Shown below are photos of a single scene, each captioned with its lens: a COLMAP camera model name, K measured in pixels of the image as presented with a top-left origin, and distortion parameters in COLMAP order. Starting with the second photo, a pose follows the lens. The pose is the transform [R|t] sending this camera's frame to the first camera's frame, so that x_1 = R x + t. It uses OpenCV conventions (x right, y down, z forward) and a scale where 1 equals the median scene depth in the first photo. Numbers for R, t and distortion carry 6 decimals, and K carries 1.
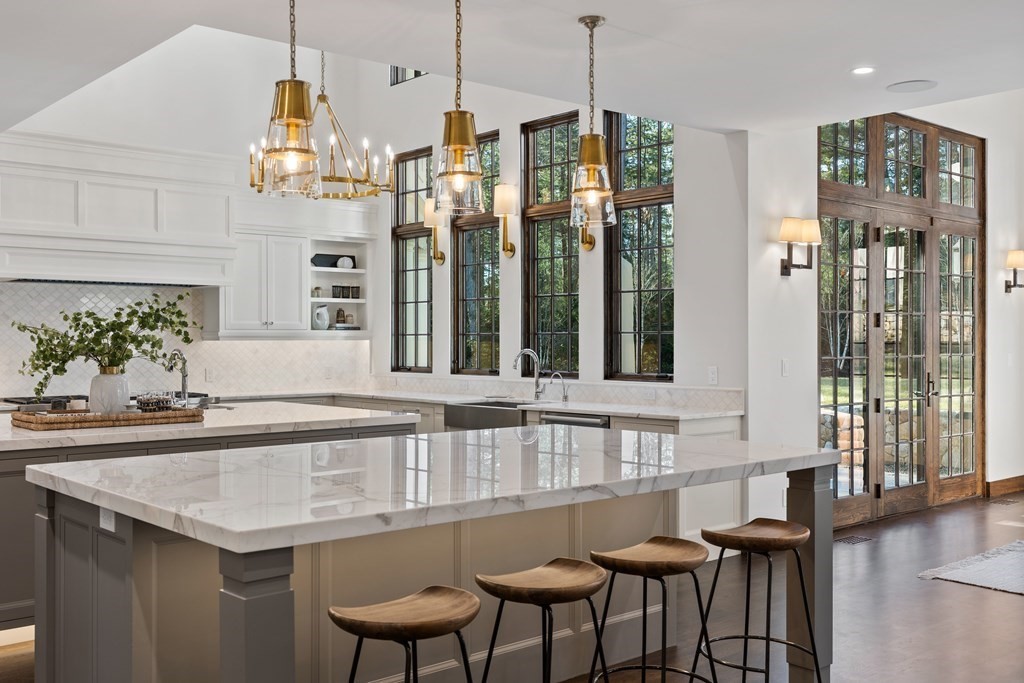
lens RADIAL K [[1008.8, 0, 512.0], [0, 1008.8, 341.5], [0, 0, 1]] dist [0.001463, 0.006786]
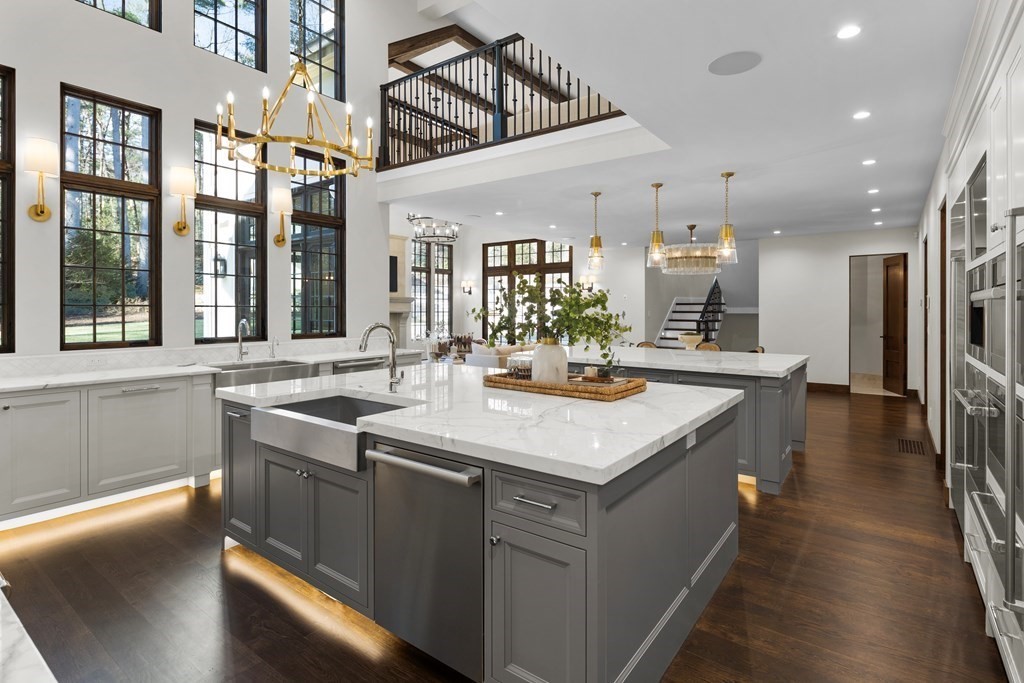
lens RADIAL K [[513.4, 0, 509.1], [0, 513.4, 314.7], [0, 0, 1]] dist [-0.002362, -0.000588]
pose [[-0.205561, -0.003676, 0.978637, -0.659393], [0.000416, 0.999993, 0.003843, 0.000419], [-0.978644, 0.001198, -0.205558, 0.814457]]
